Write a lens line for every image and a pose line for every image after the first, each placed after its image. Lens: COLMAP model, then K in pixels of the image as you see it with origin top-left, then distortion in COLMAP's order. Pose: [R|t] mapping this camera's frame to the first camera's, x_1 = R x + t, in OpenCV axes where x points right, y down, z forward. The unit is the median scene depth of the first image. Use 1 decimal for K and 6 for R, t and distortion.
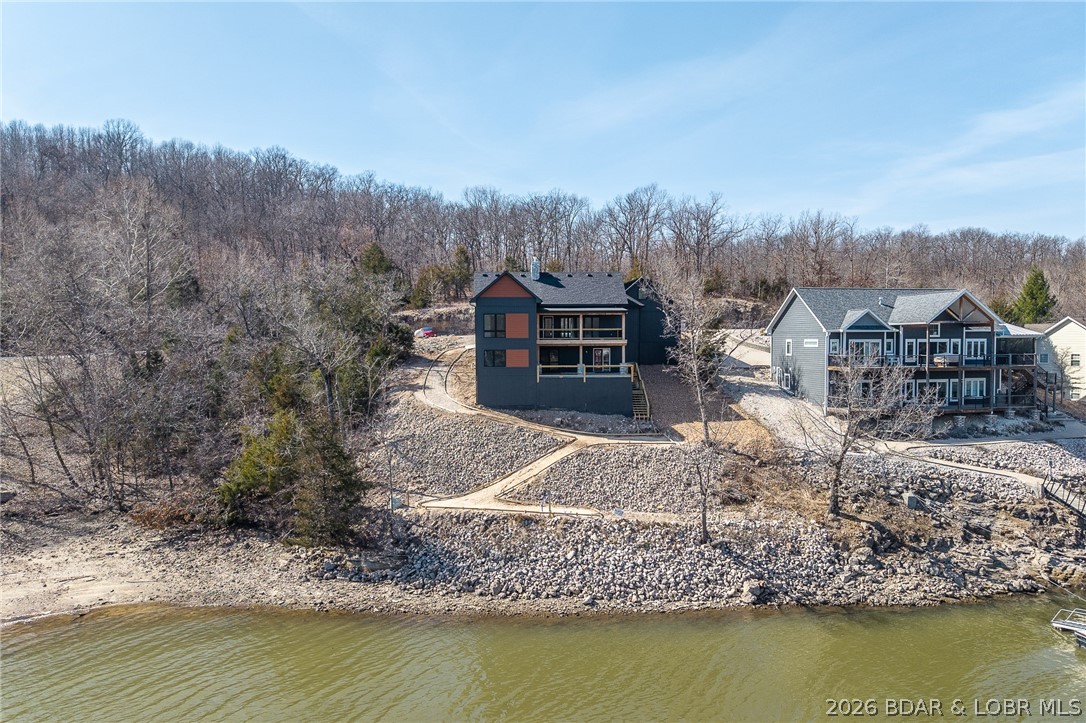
lens RADIAL K [[723.4, 0, 543.0], [0, 723.4, 361.5], [0, 0, 1]] dist [-0.001596, -0.000401]
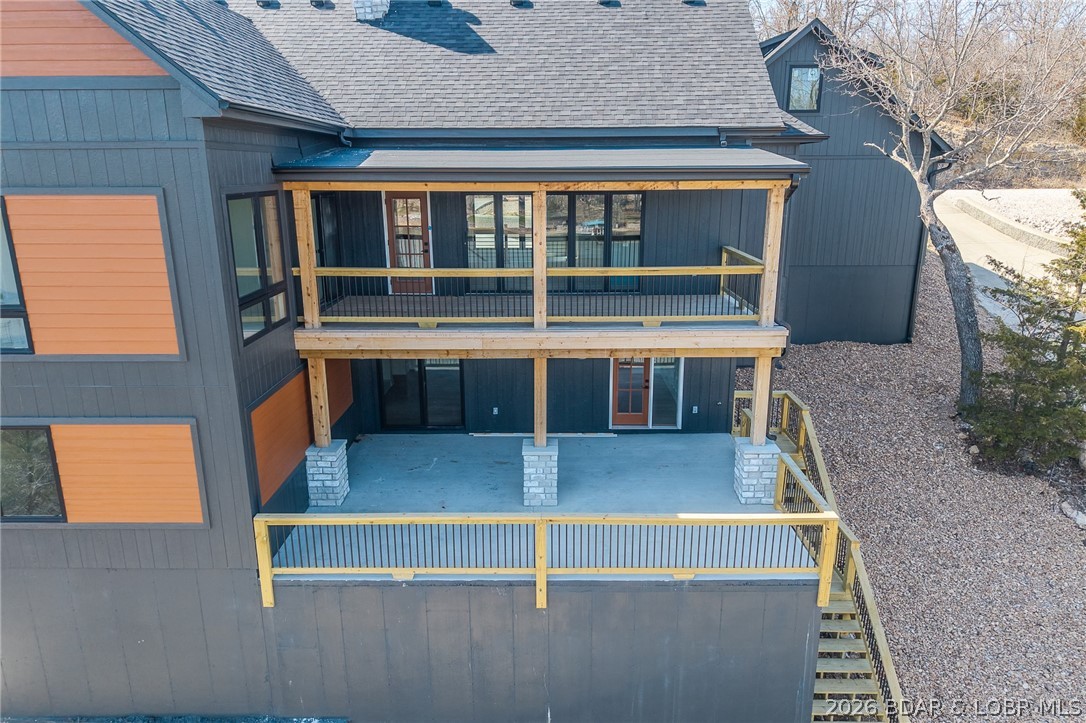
lens RADIAL K [[723.4, 0, 543.0], [0, 723.4, 361.5], [0, 0, 1]] dist [-0.001596, -0.000401]
pose [[0.998605, 0.017540, -0.049798, 0.062345], [-0.005734, 0.973656, 0.227949, -0.063961], [0.052484, -0.227345, 0.972399, 0.810185]]
